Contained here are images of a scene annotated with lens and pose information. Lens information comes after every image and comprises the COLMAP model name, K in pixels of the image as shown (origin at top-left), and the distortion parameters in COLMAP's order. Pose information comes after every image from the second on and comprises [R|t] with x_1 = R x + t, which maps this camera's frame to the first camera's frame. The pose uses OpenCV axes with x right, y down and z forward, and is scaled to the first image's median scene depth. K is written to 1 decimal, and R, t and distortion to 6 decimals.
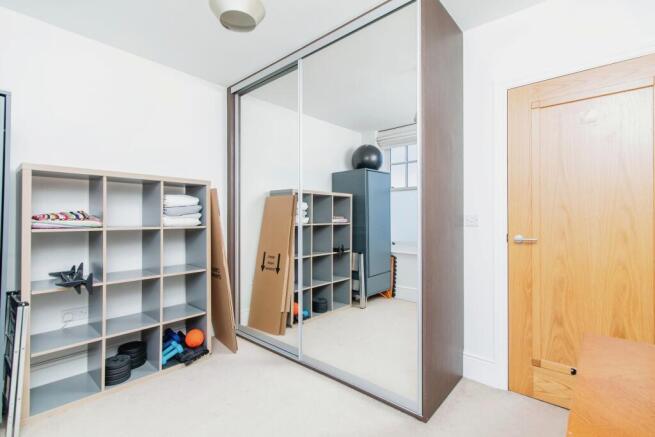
lens RADIAL K [[302.3, 0, 329.9], [0, 302.3, 217.1], [0, 0, 1]] dist [0.000681, 0.000044]
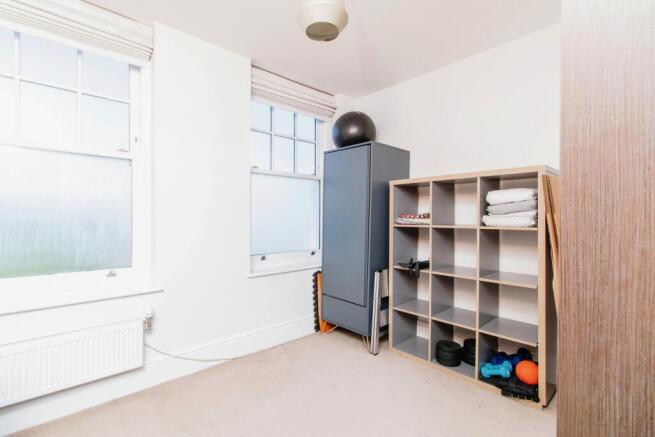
lens RADIAL K [[302.3, 0, 329.9], [0, 302.3, 217.1], [0, 0, 1]] dist [0.000681, 0.000044]
pose [[-0.107261, -0.004573, -0.994220, 0.405608], [0.000716, 0.999989, -0.004677, 0.008113], [0.994231, -0.001213, -0.107256, 0.625228]]
